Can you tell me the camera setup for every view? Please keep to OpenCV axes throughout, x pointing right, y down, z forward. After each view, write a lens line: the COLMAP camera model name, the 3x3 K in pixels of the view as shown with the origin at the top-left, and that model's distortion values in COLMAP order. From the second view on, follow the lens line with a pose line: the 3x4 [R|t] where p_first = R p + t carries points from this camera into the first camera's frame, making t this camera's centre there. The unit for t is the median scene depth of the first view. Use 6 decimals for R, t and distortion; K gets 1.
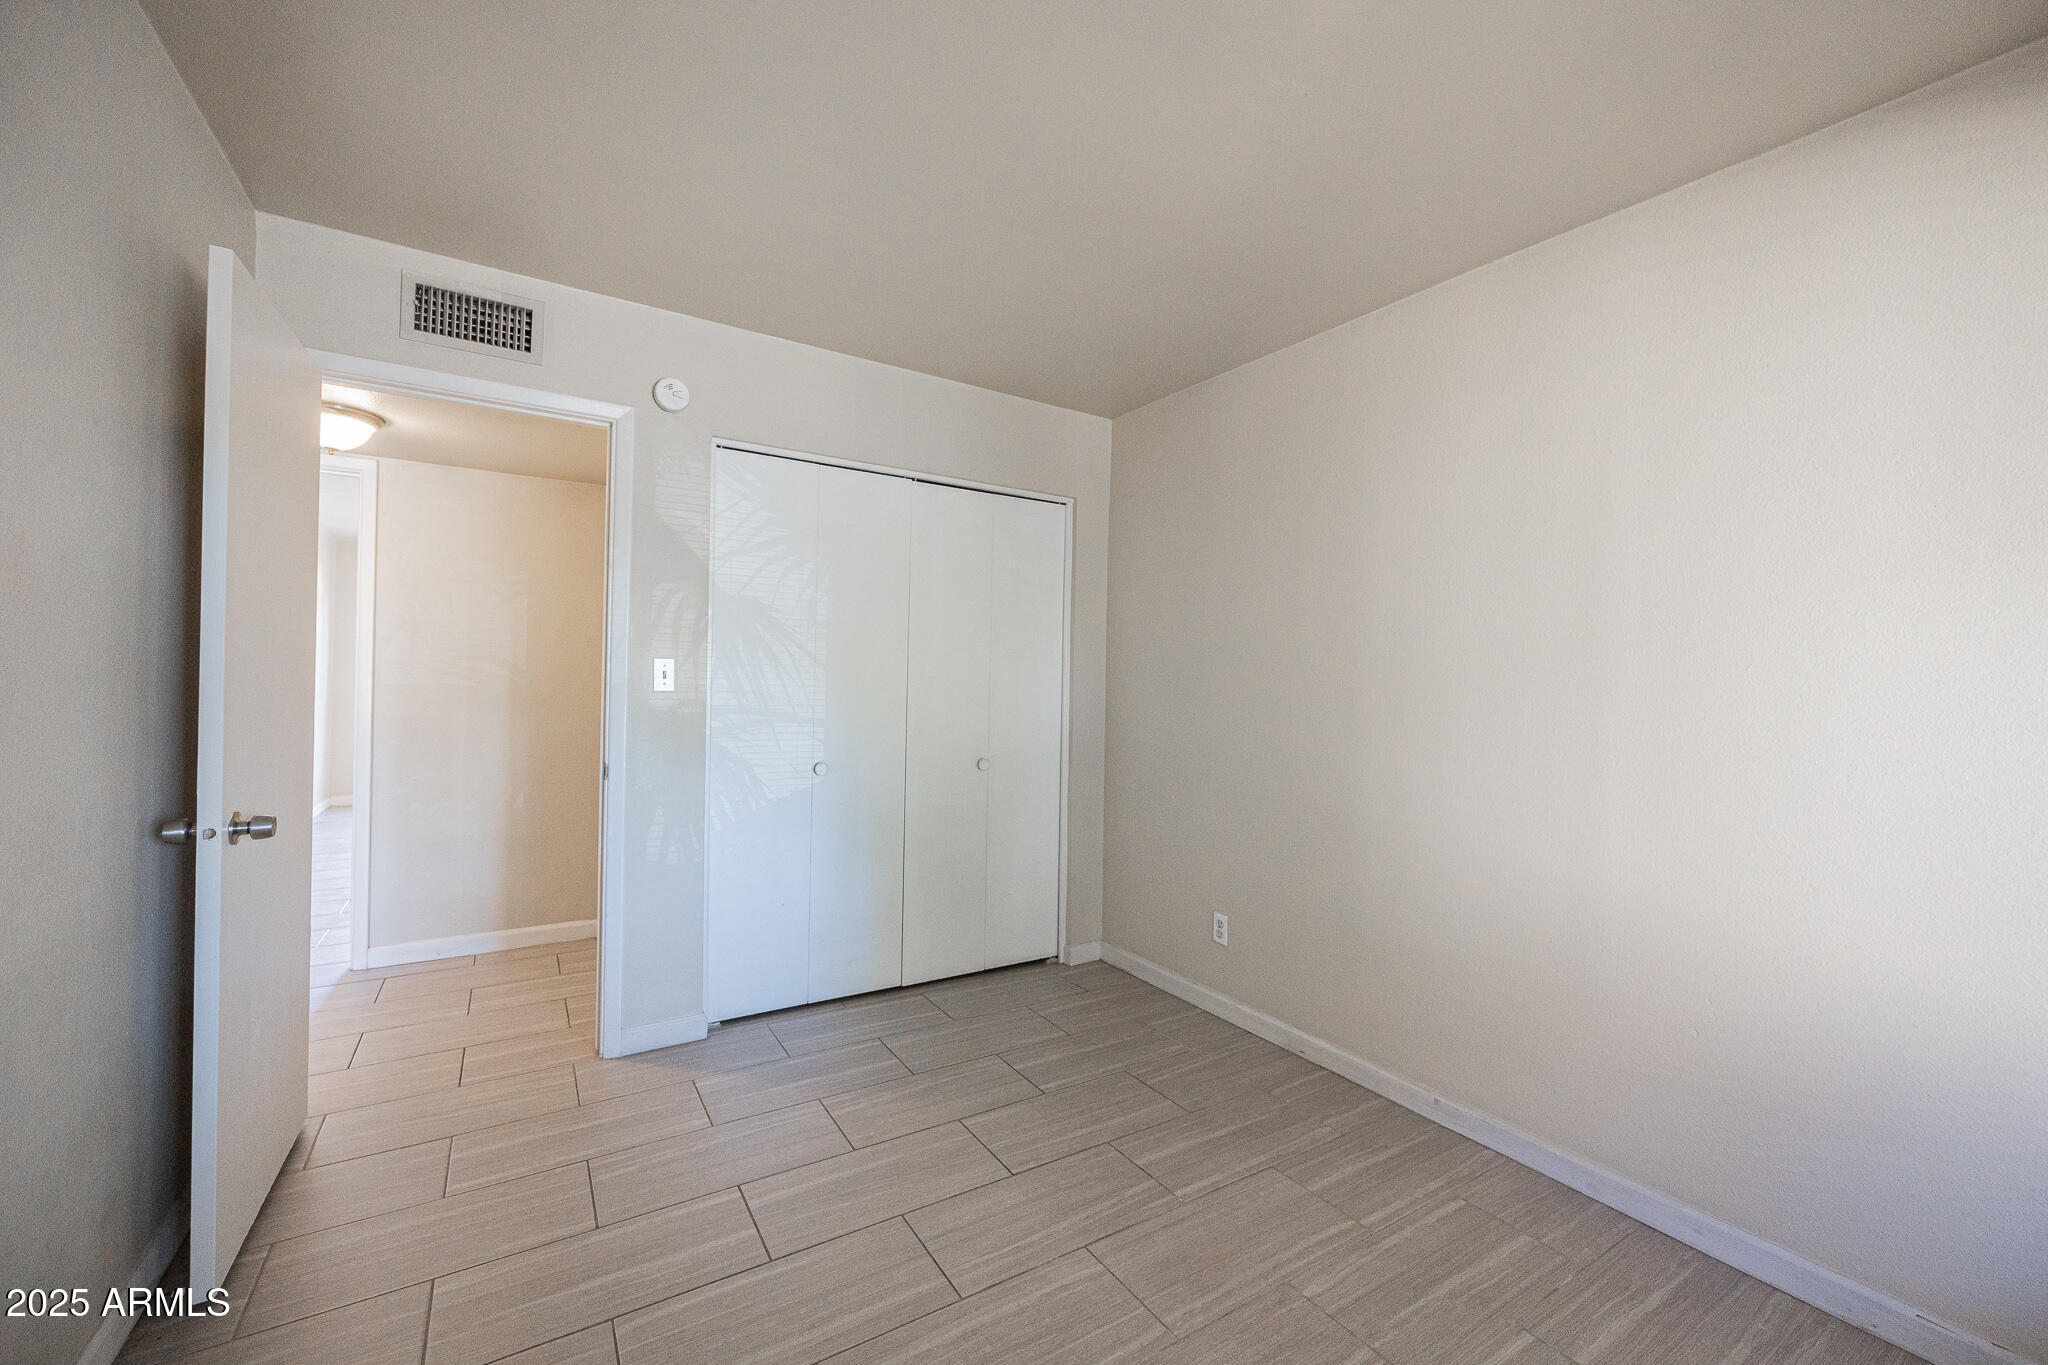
lens RADIAL K [[833.4, 0, 1032.1], [0, 833.4, 685.3], [0, 0, 1]] dist [-0.002138, 0.000452]
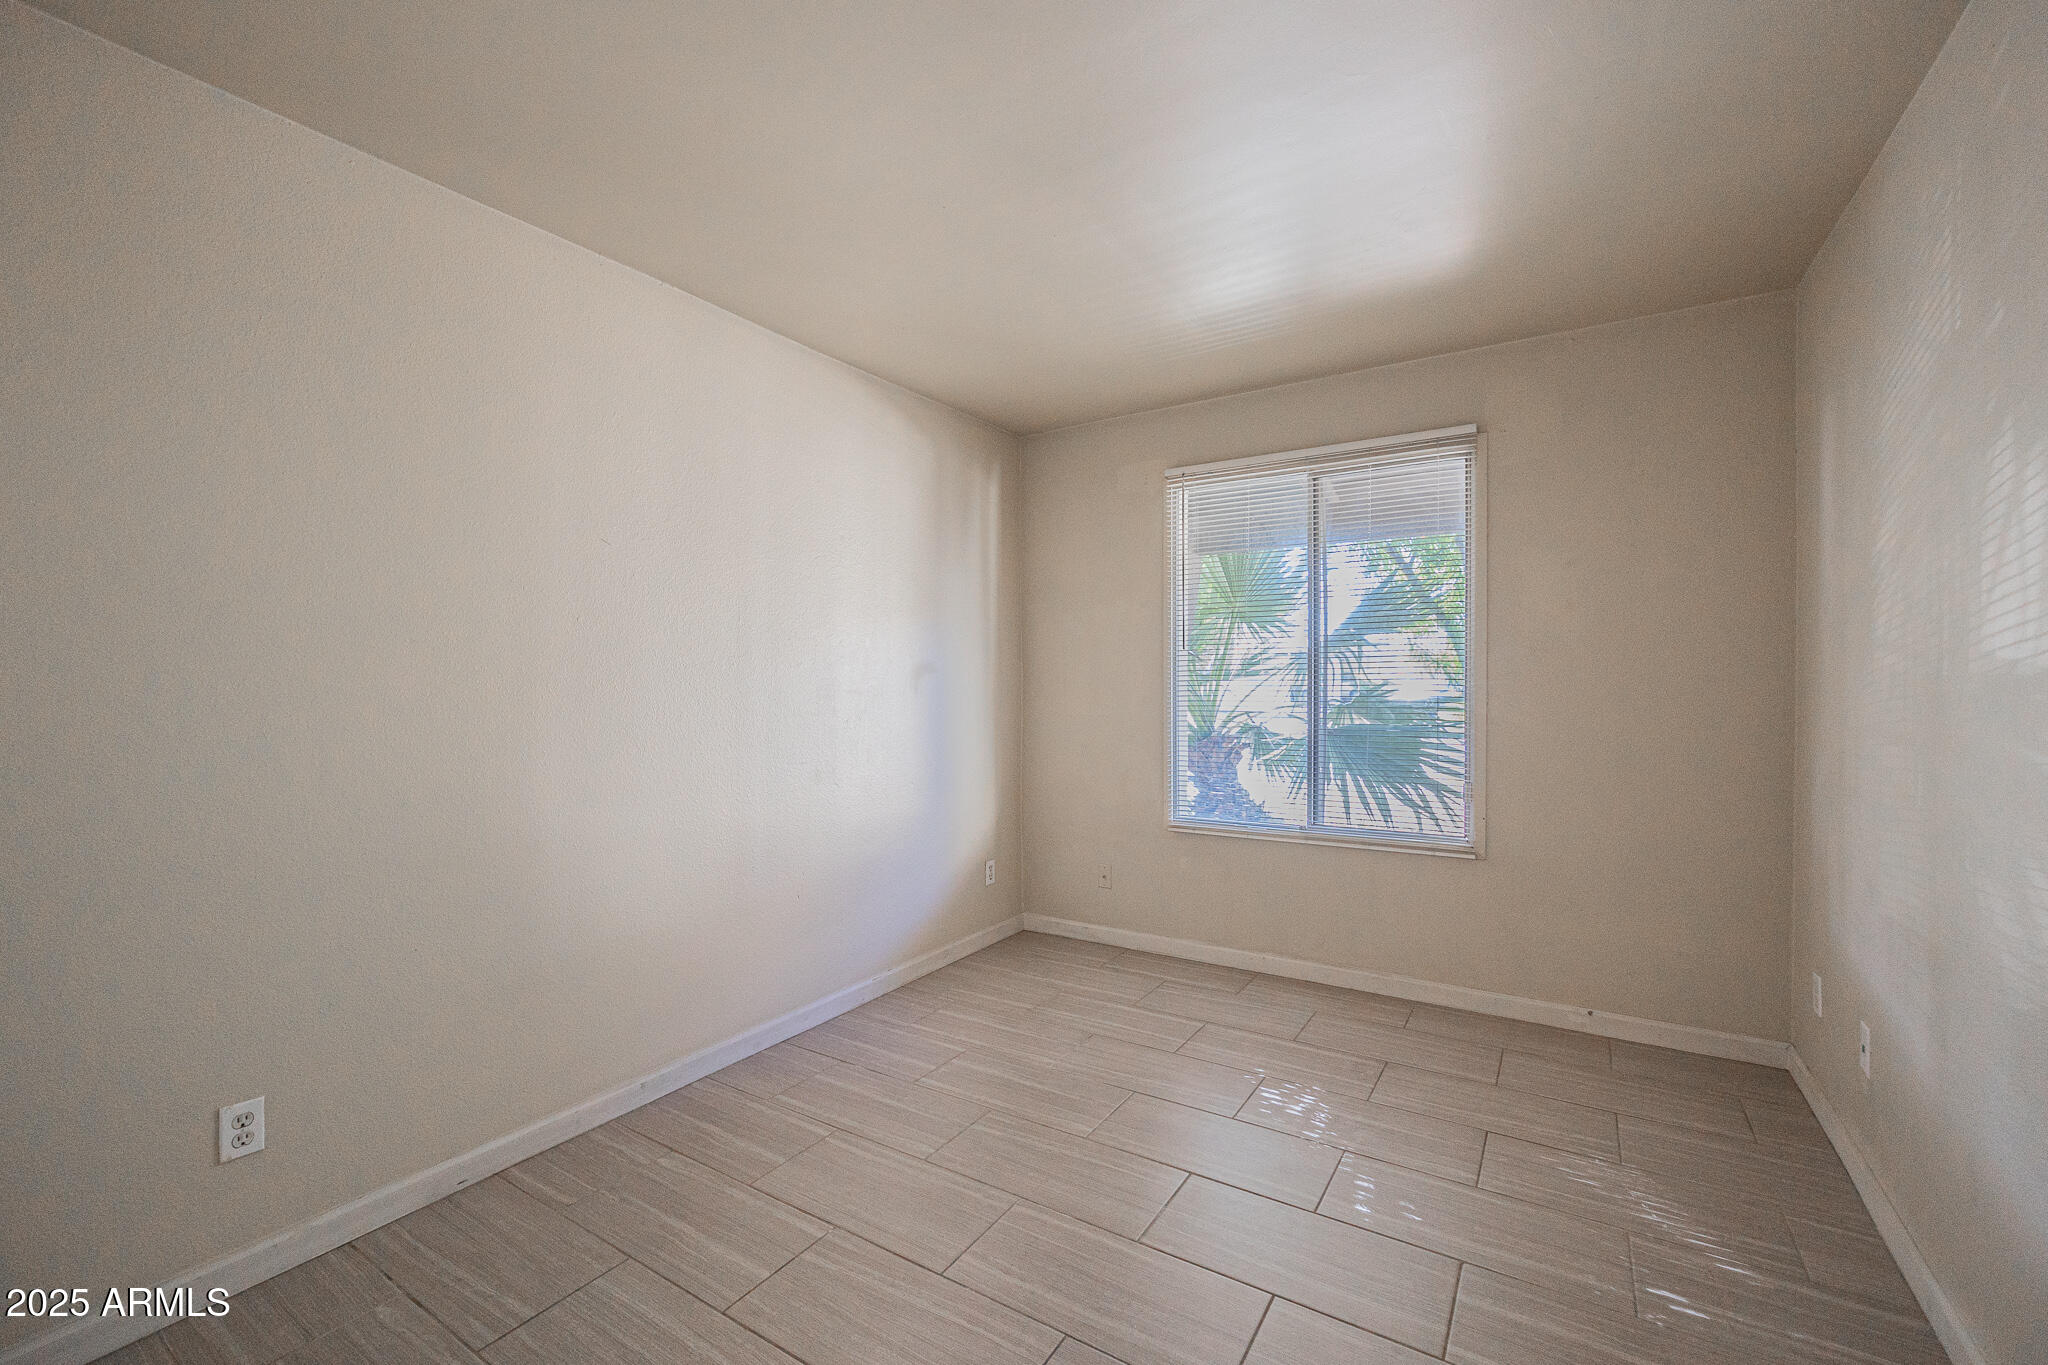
lens RADIAL K [[833.4, 0, 1030.0], [0, 833.4, 680.8], [0, 0, 1]] dist [-0.002138, 0.000452]
pose [[-0.443889, -0.016846, 0.895923, -0.611572], [-0.011520, 0.999848, 0.013093, -0.017602], [-0.896008, -0.004510, -0.444015, 0.985262]]
